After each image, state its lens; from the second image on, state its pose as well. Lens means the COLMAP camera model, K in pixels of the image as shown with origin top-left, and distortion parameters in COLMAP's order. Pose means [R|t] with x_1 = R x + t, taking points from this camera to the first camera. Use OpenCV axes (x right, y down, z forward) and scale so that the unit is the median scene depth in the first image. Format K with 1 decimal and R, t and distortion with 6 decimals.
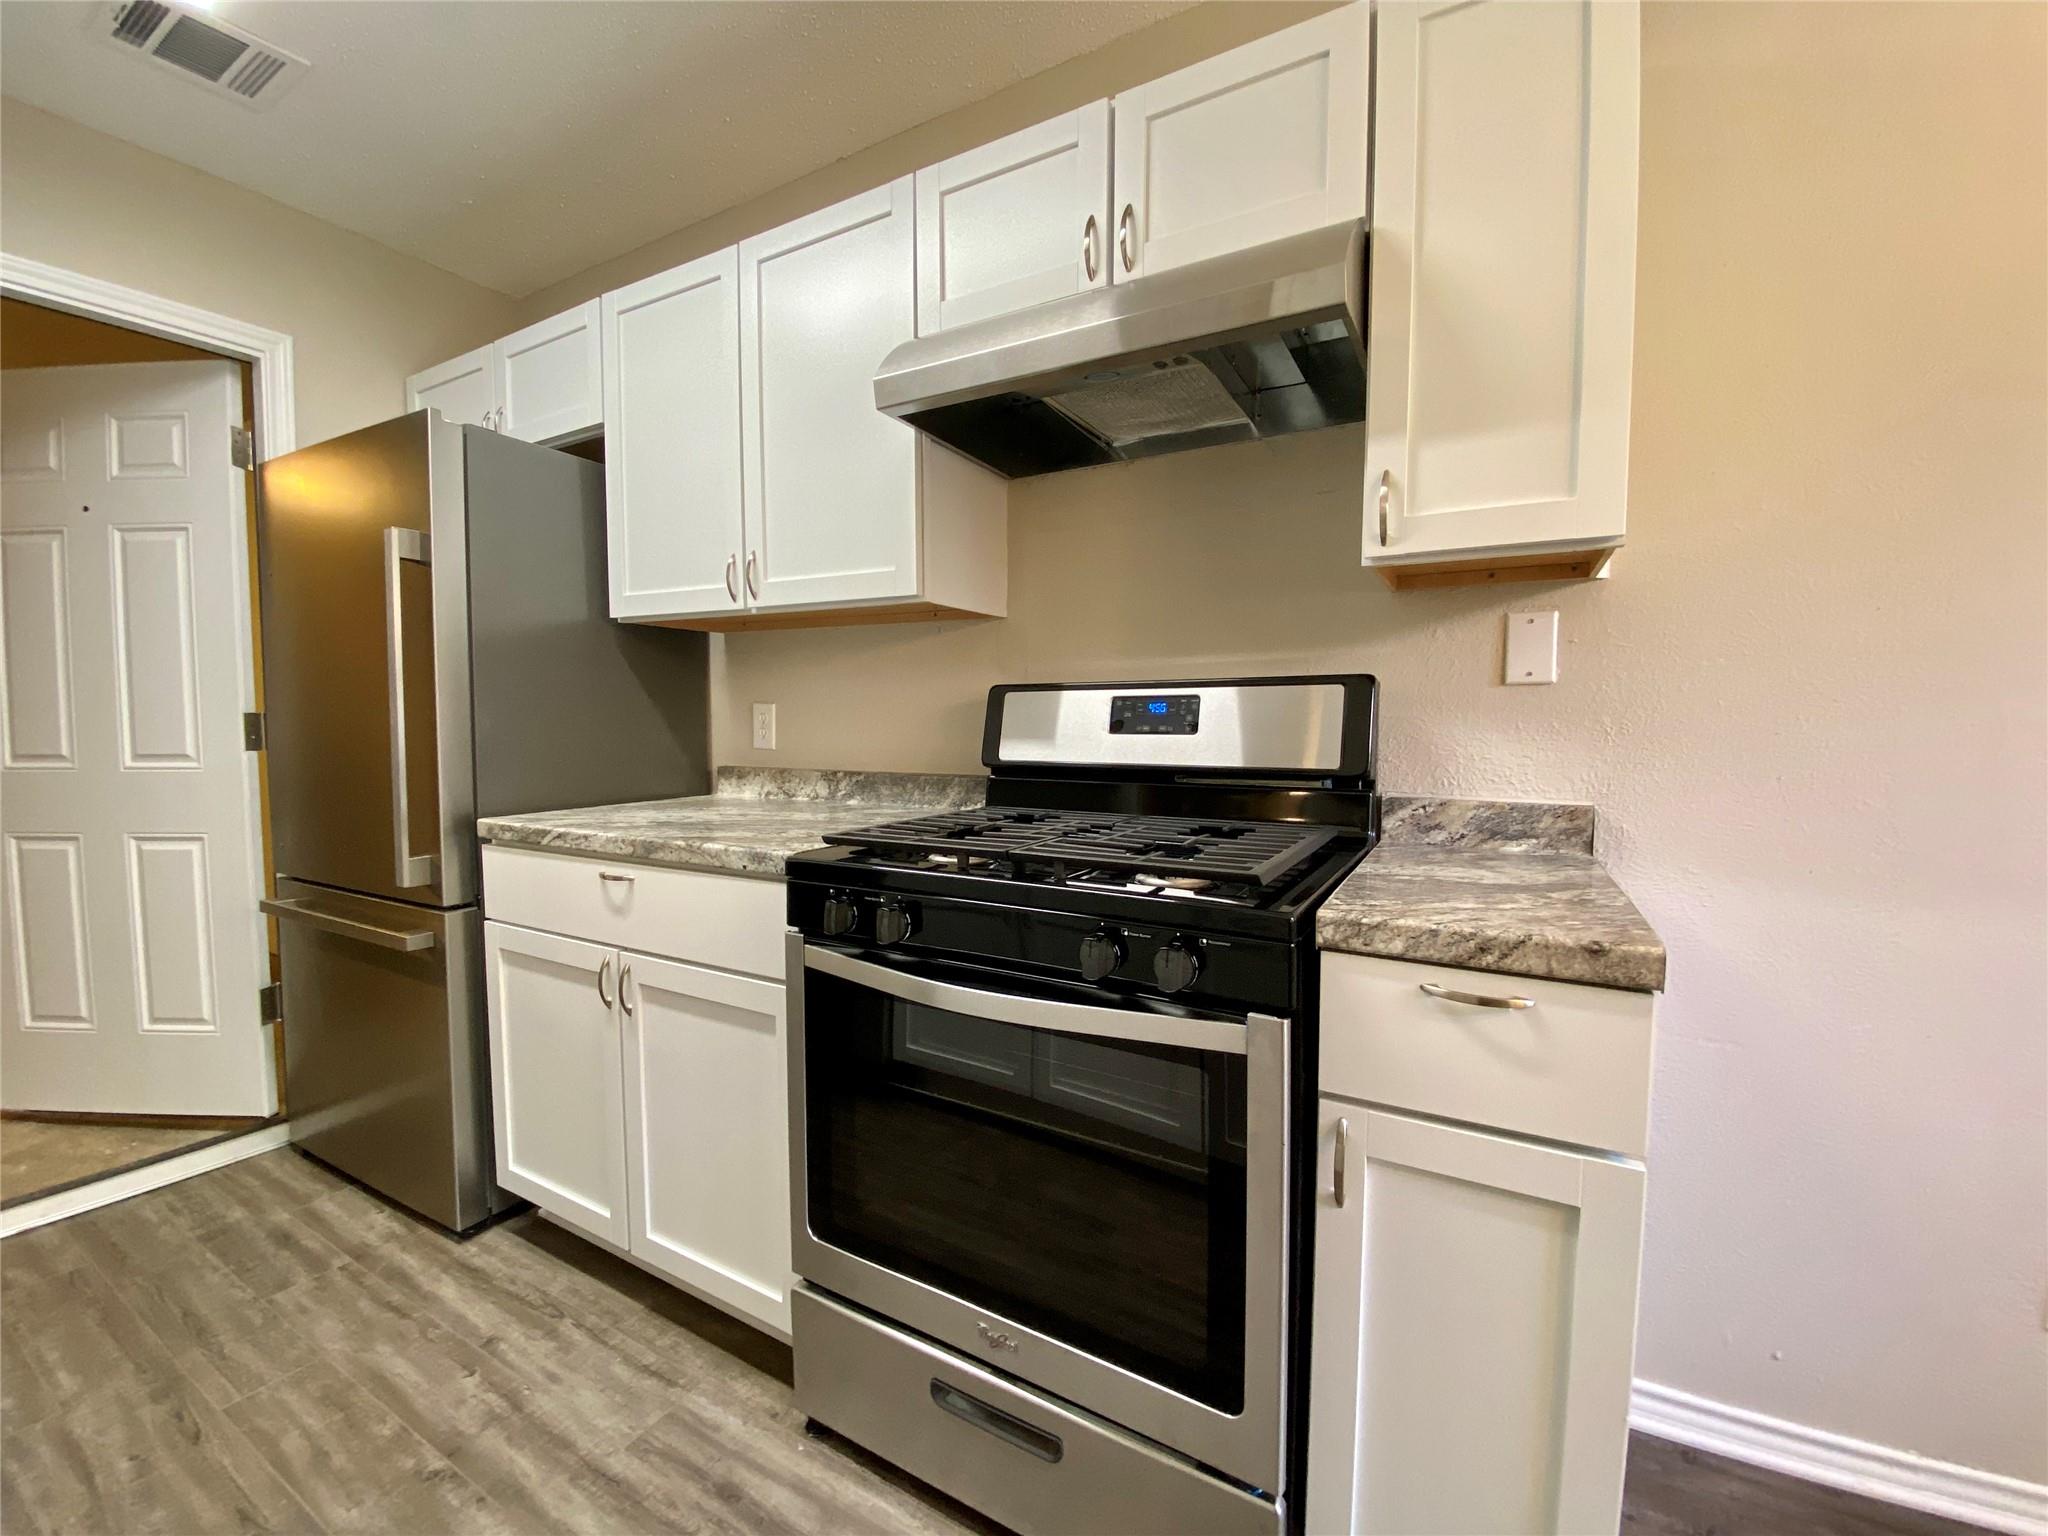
lens RADIAL K [[835.8, 0, 1021.8], [0, 835.8, 777.2], [0, 0, 1]] dist [-0.003785, -0.009133]
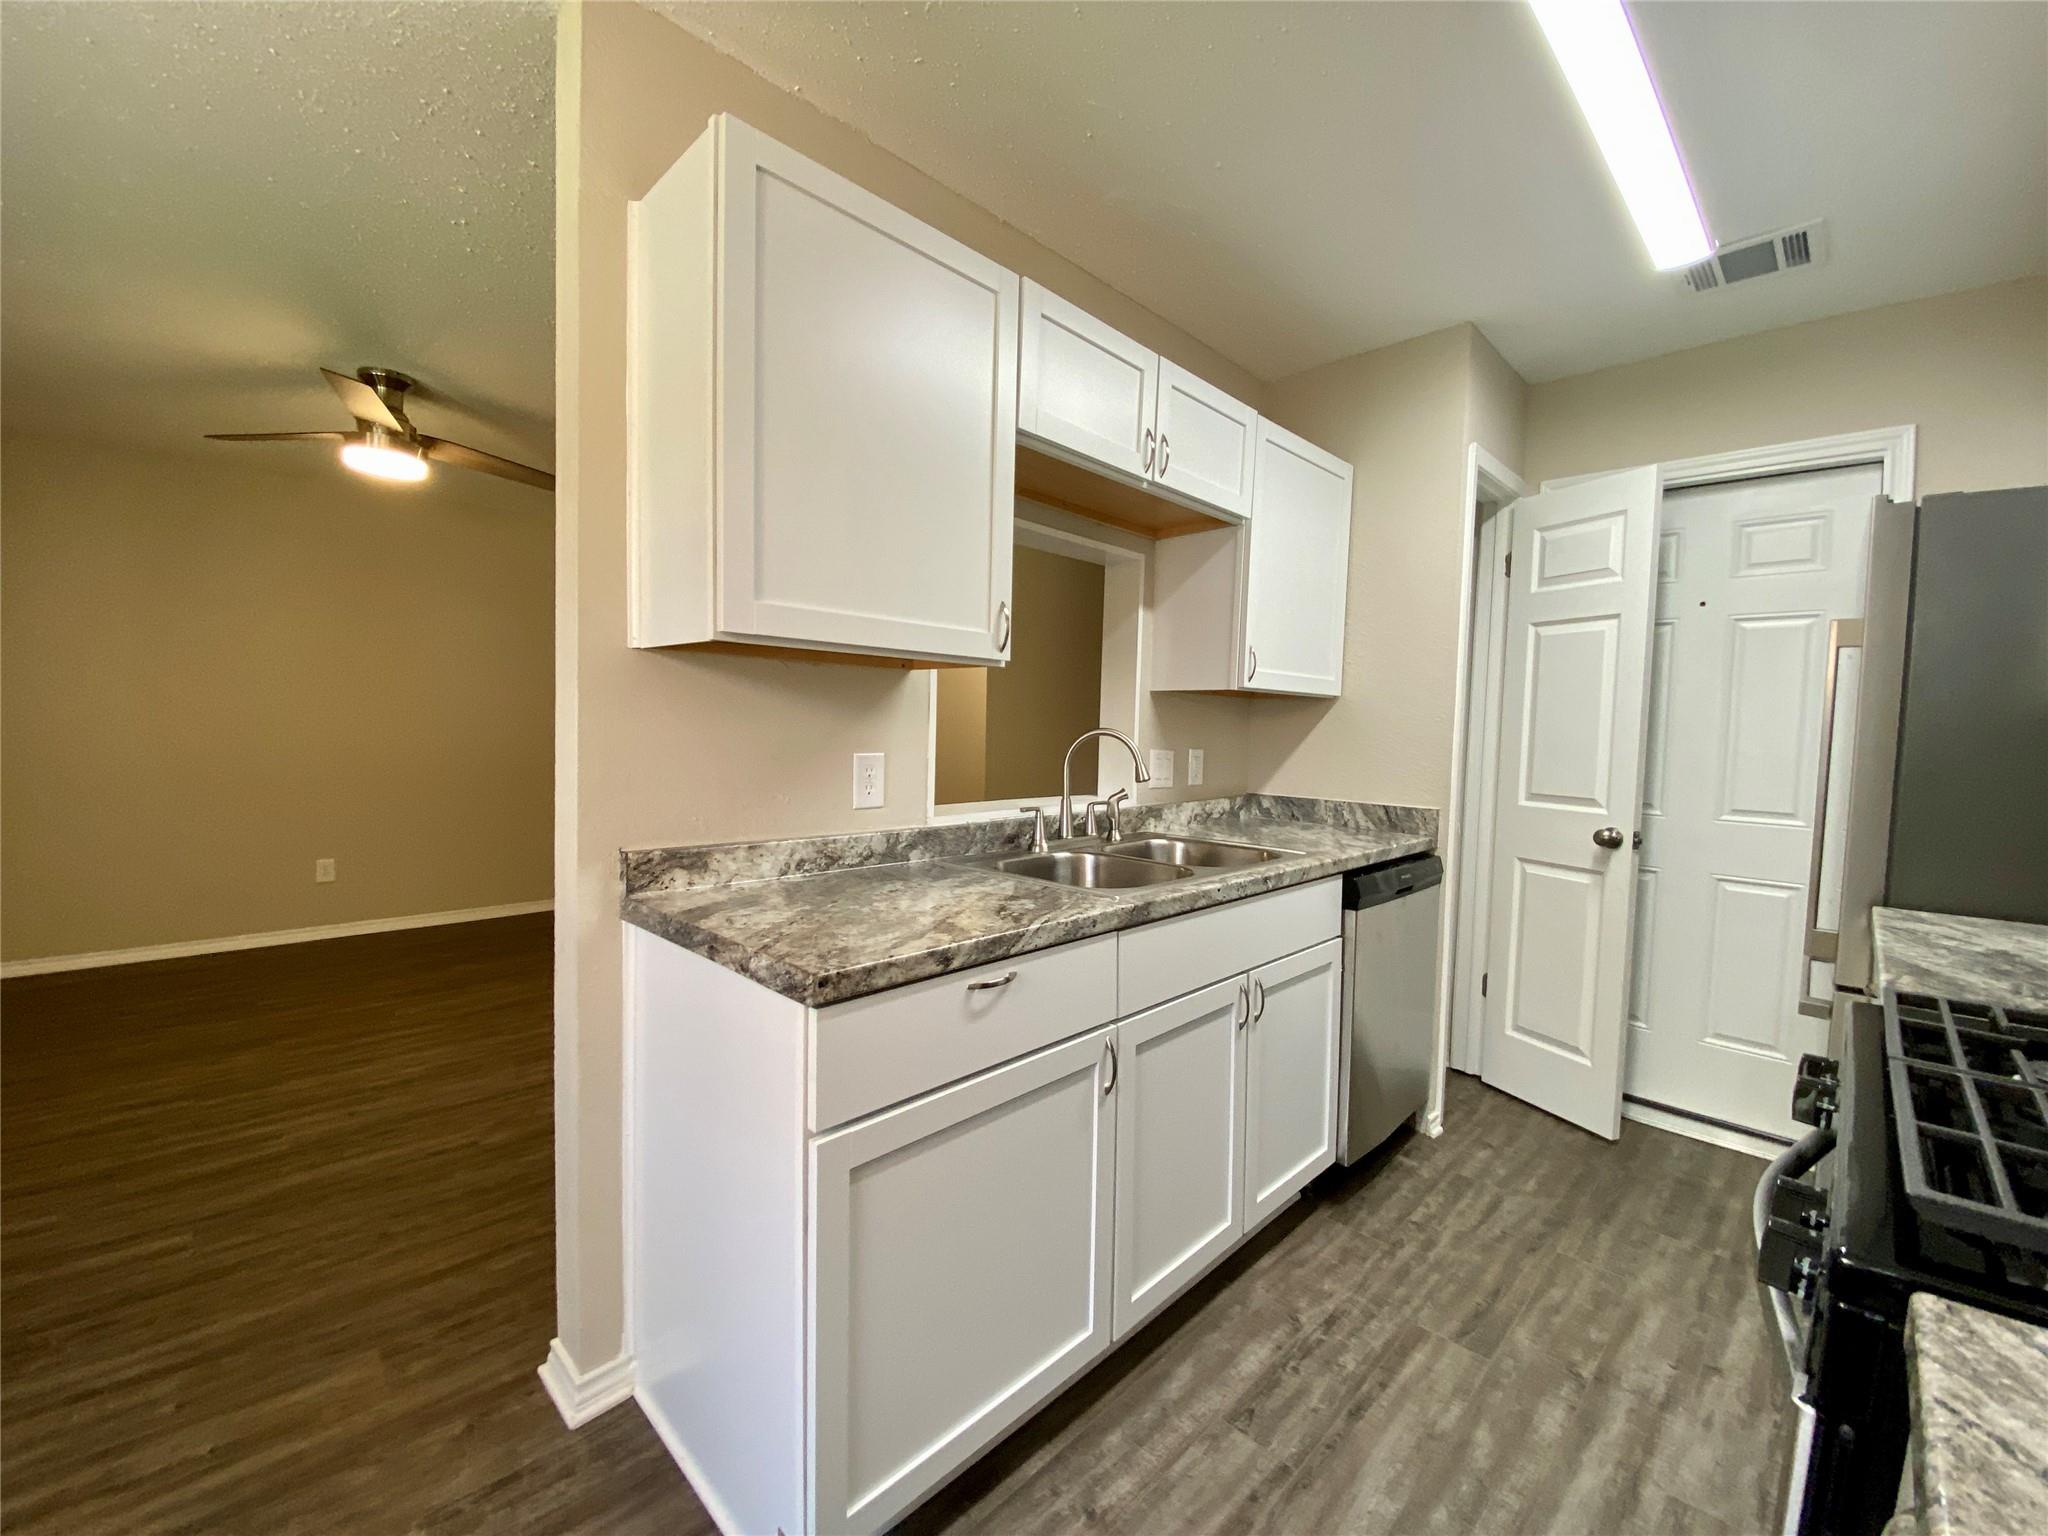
lens RADIAL K [[835.8, 0, 1026.0], [0, 835.8, 787.5], [0, 0, 1]] dist [-0.003785, -0.009133]
pose [[-0.264510, 0.056142, -0.962747, 0.587266], [-0.092312, 0.992246, 0.083224, -0.080509], [0.959955, 0.110886, -0.257277, 0.323367]]
